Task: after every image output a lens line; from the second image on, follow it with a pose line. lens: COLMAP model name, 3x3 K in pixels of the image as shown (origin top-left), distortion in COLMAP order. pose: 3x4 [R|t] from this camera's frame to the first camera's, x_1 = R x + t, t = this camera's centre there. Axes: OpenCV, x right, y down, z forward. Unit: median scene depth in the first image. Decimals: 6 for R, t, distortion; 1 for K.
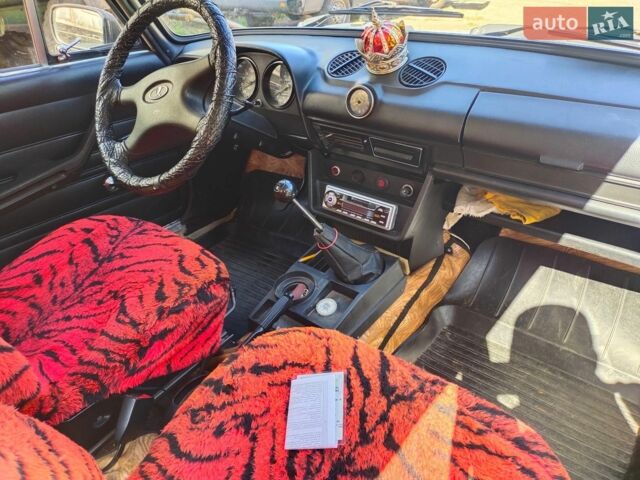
lens RADIAL K [[470.6, 0, 320.0], [0, 470.6, 240.0], [0, 0, 1]] dist [0.005707, -0.003533]
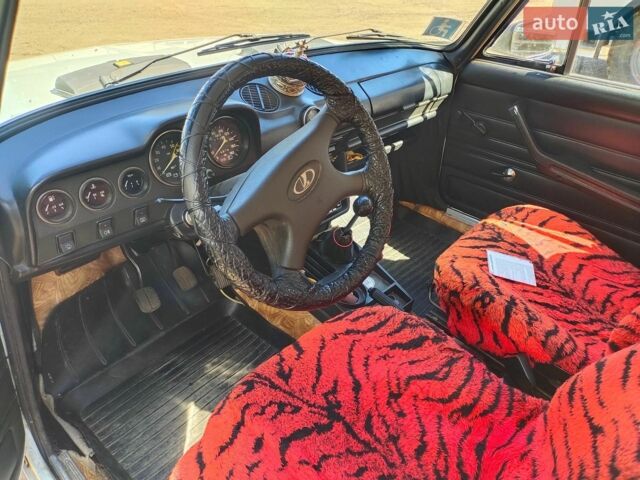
lens RADIAL K [[470.6, 0, 320.0], [0, 470.6, 240.0], [0, 0, 1]] dist [0.005707, -0.003533]
pose [[0.086546, -0.507838, 0.857094, -1.076591], [0.488788, 0.771303, 0.407650, -0.545862], [-0.868099, 0.383657, 0.314978, 0.752610]]
